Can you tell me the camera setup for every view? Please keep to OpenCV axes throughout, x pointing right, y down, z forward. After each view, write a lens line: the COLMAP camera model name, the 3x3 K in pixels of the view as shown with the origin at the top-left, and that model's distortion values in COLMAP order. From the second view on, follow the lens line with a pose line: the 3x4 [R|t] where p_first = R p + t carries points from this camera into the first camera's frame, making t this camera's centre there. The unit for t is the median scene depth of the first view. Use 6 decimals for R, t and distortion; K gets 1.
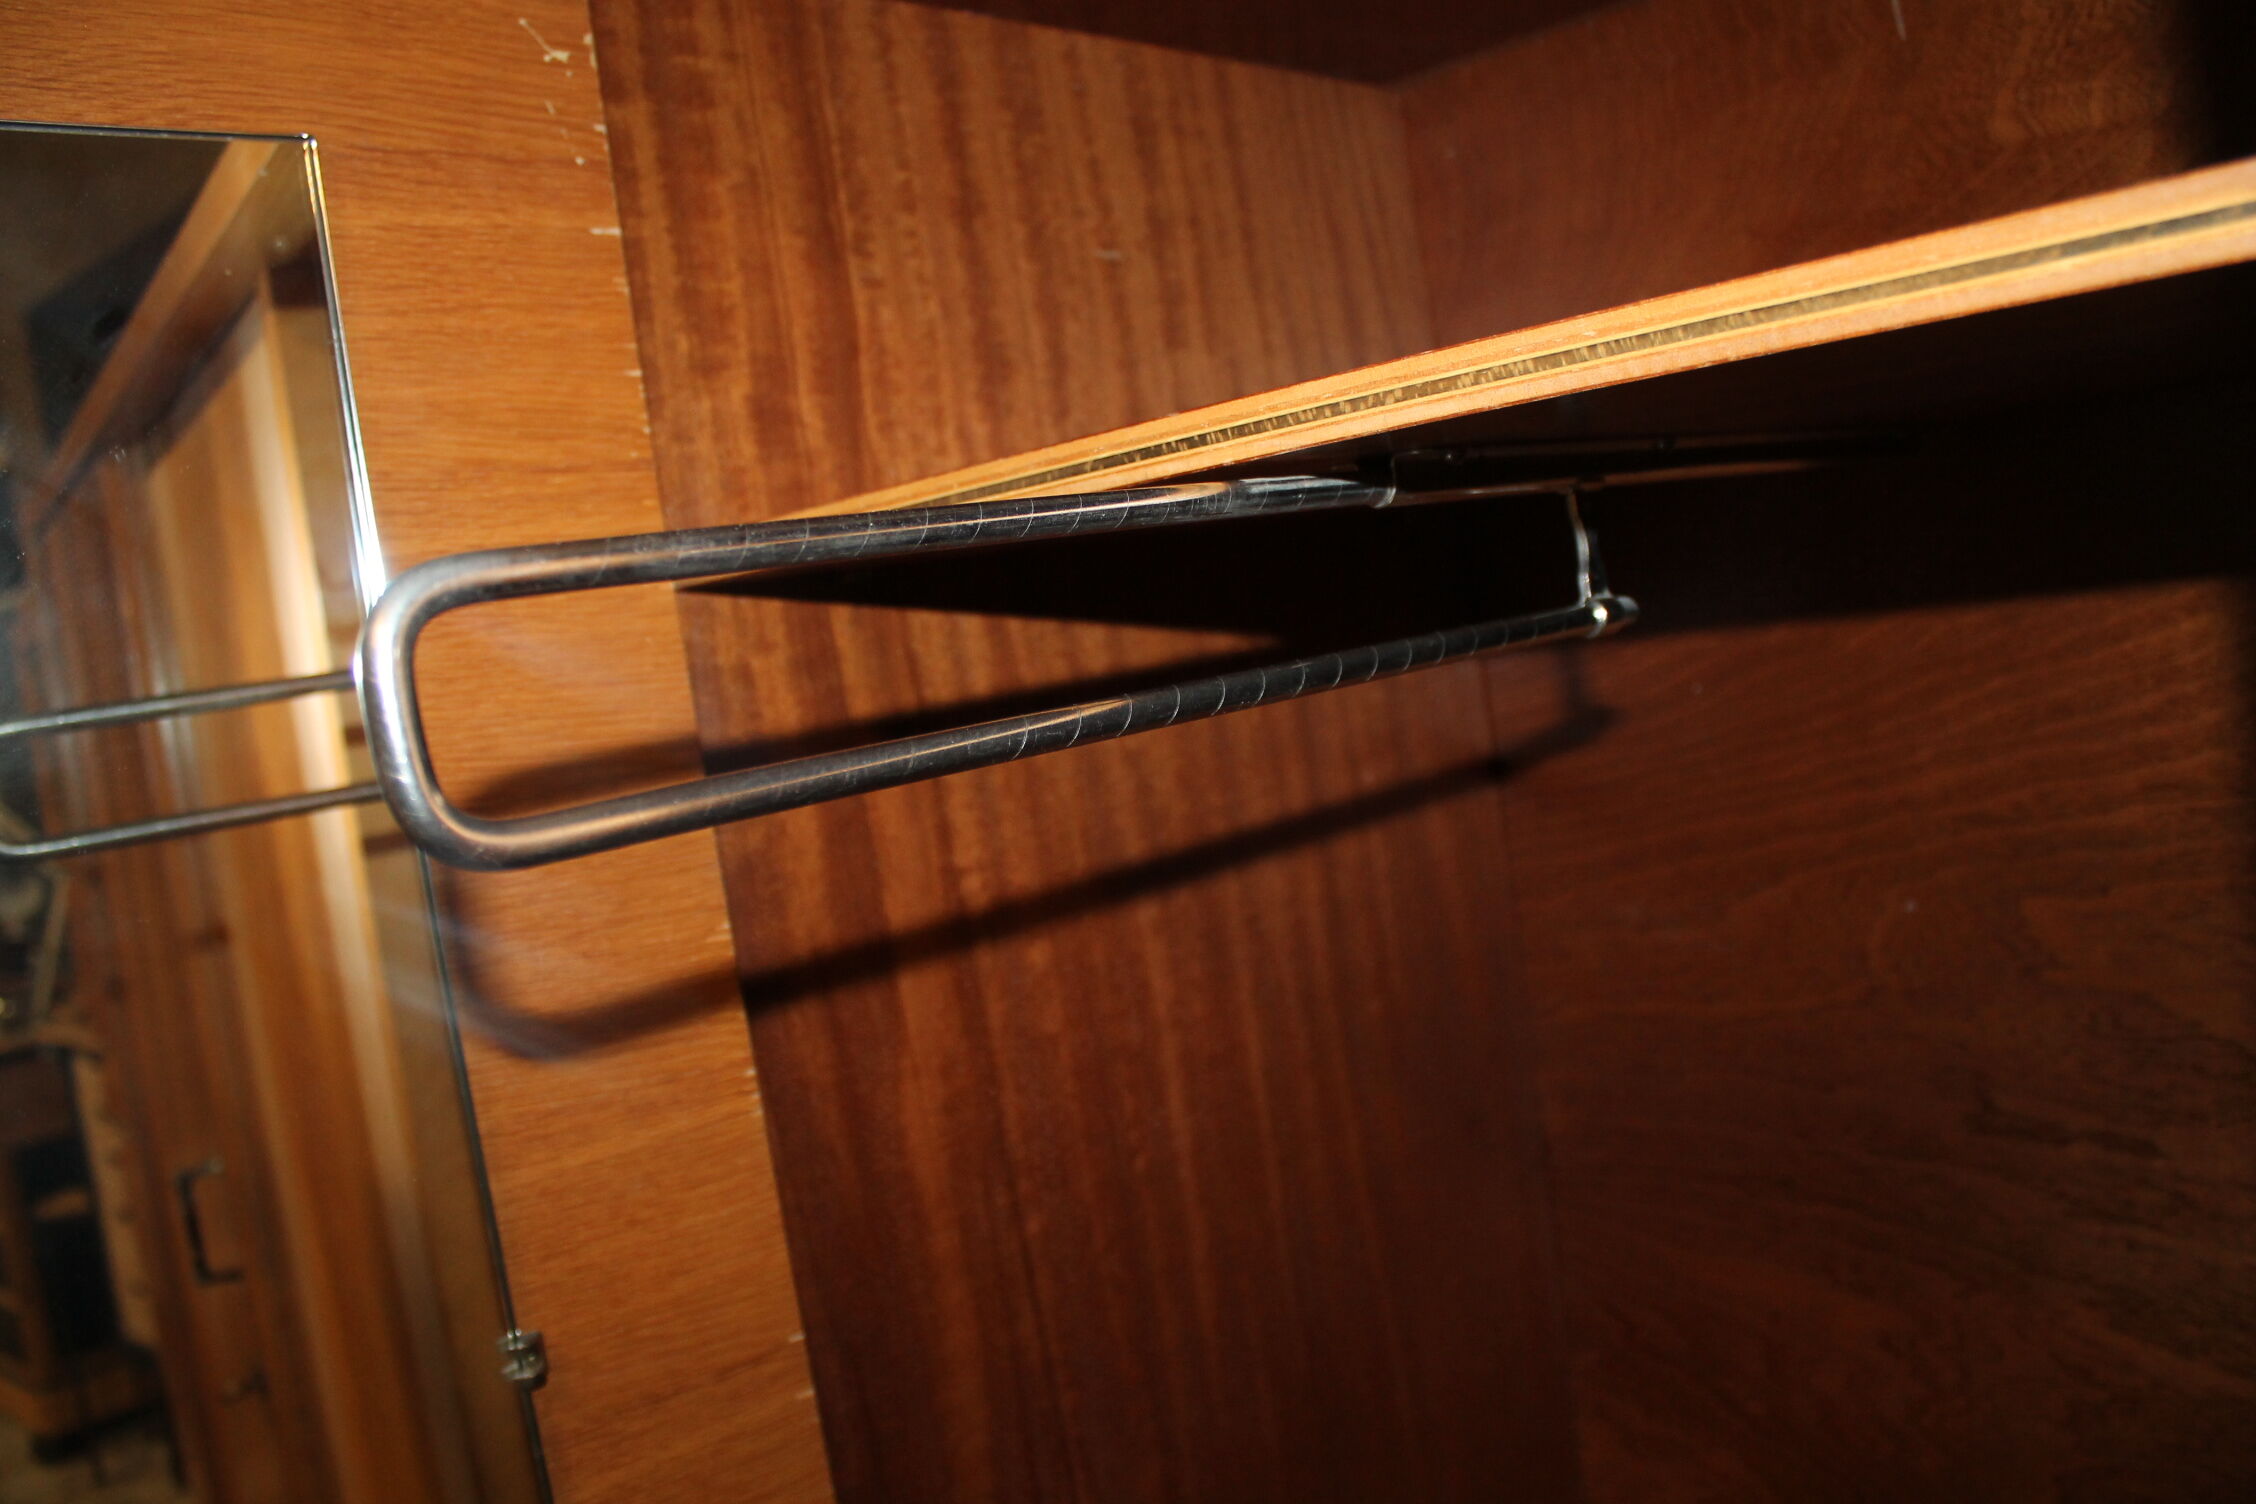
lens RADIAL K [[1896.7, 0, 1128.7], [0, 1896.7, 761.9], [0, 0, 1]] dist [-0.159495, 0.134090]
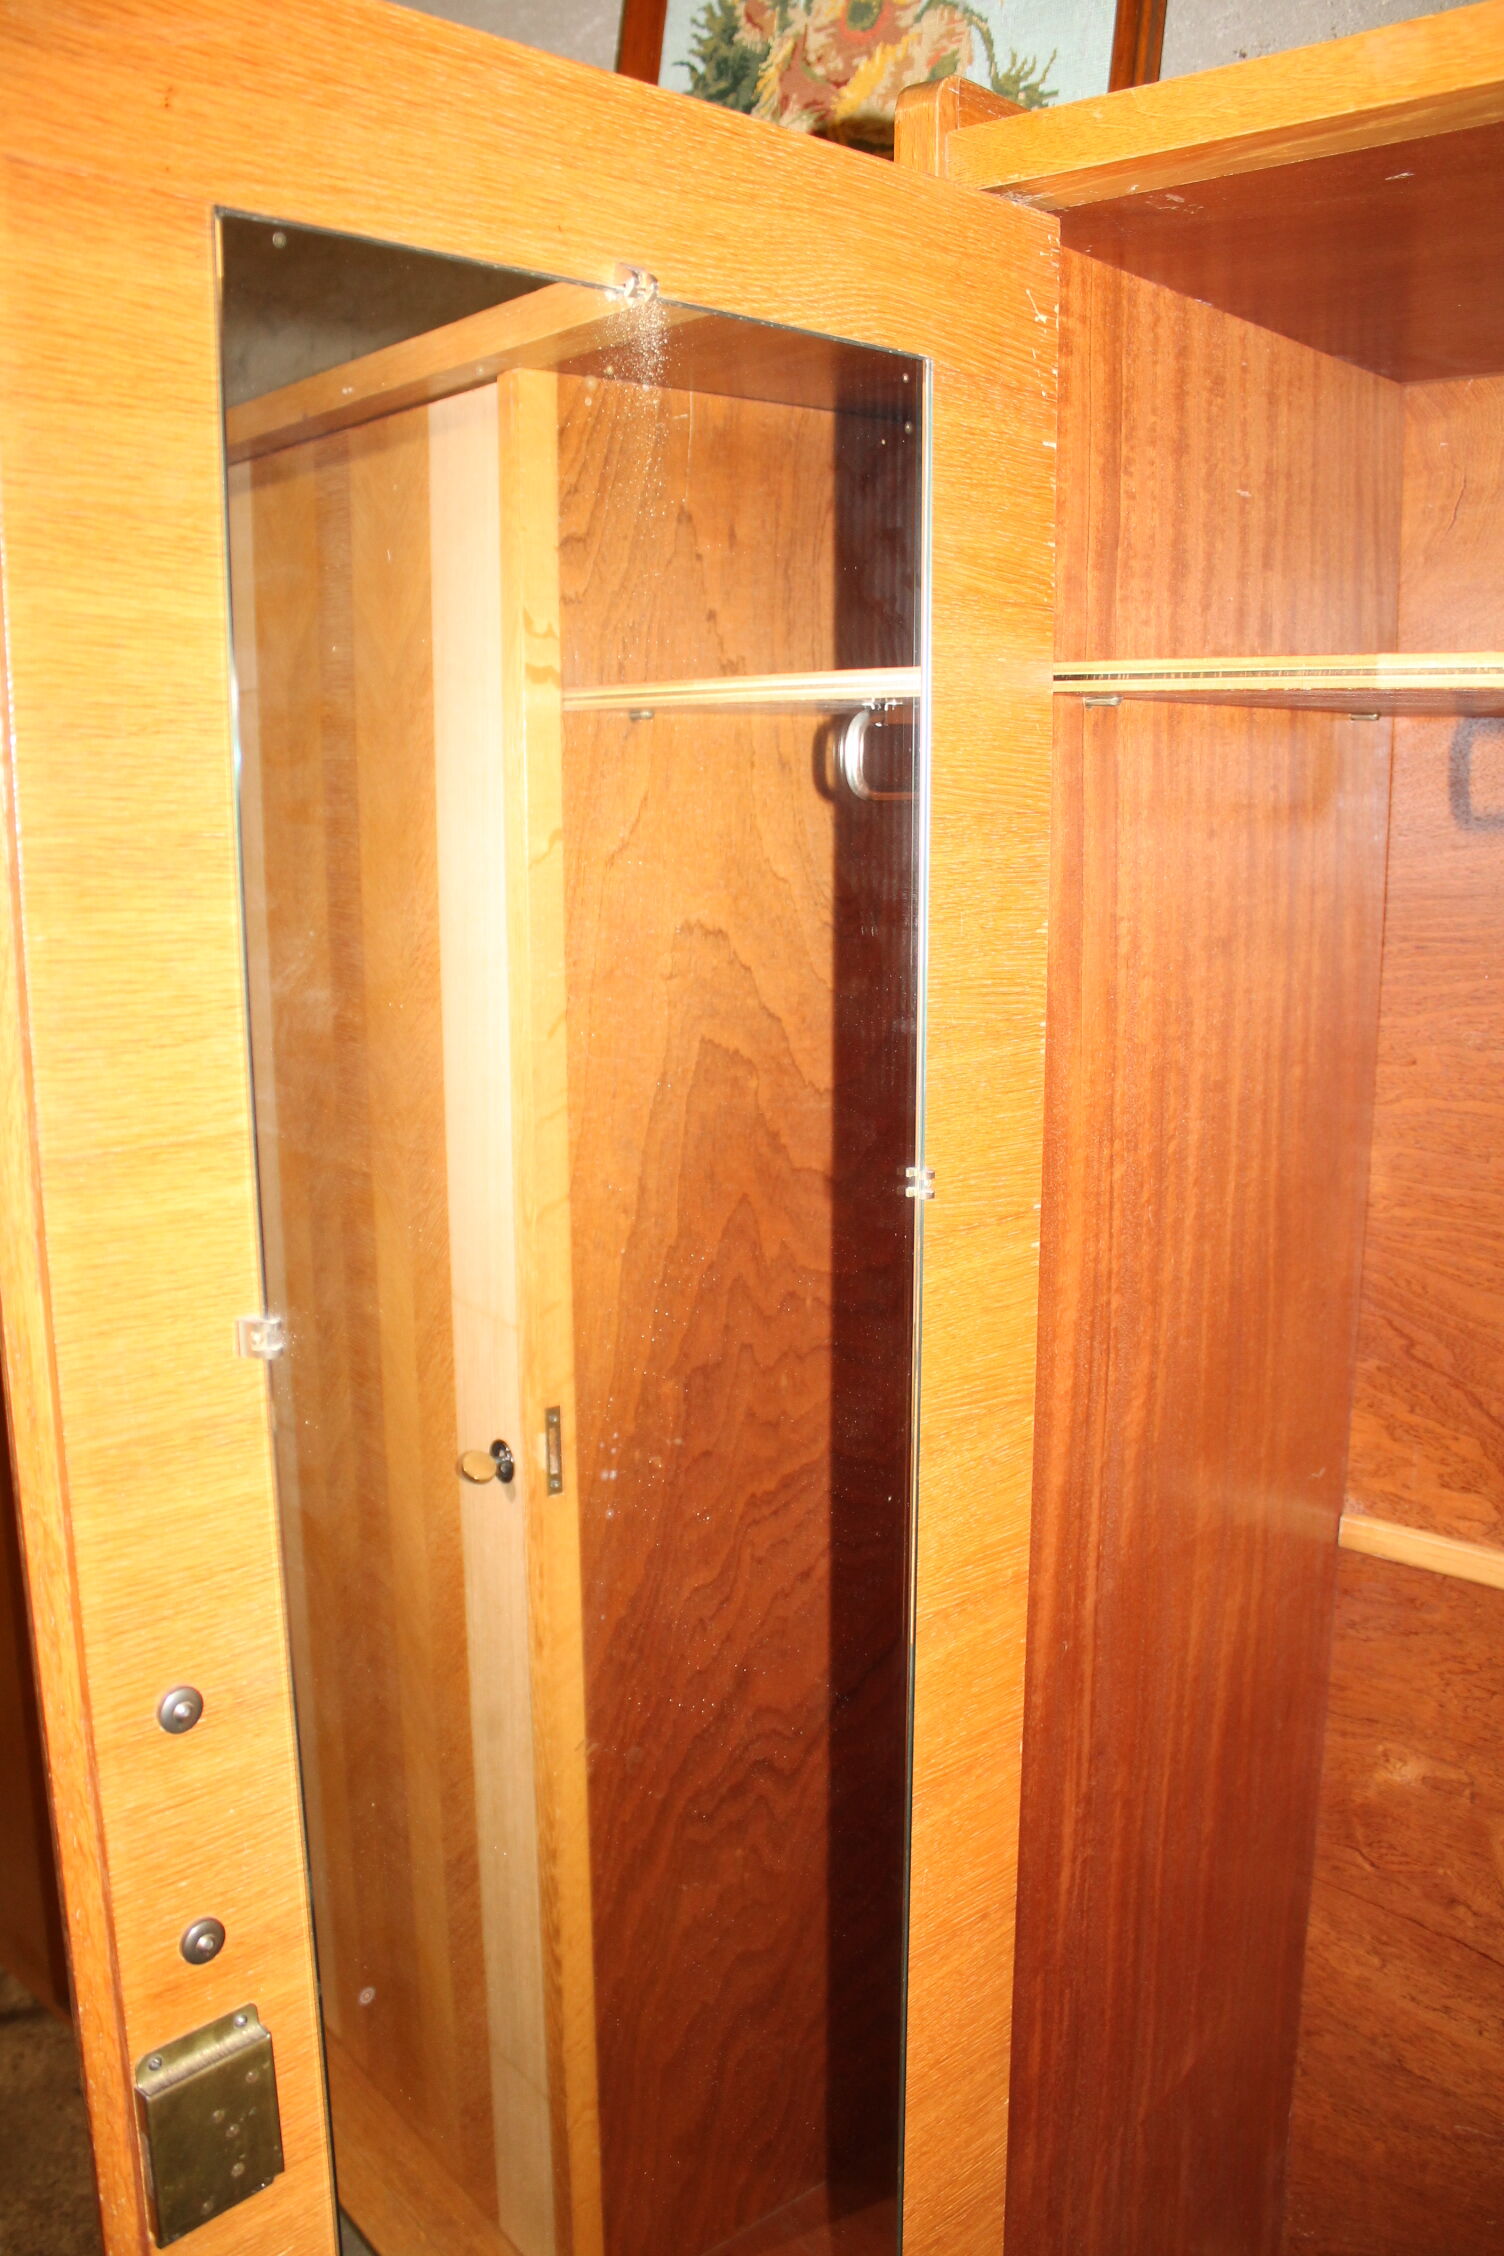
lens RADIAL K [[1896.7, 0, 748.4], [0, 1896.7, 1135.8], [0, 0, 1]] dist [-0.159495, 0.134090]
pose [[0.988531, 0.134794, 0.068103, -0.425549], [-0.142062, 0.982981, 0.116480, 0.089972], [-0.051243, -0.124819, 0.990855, -0.399626]]
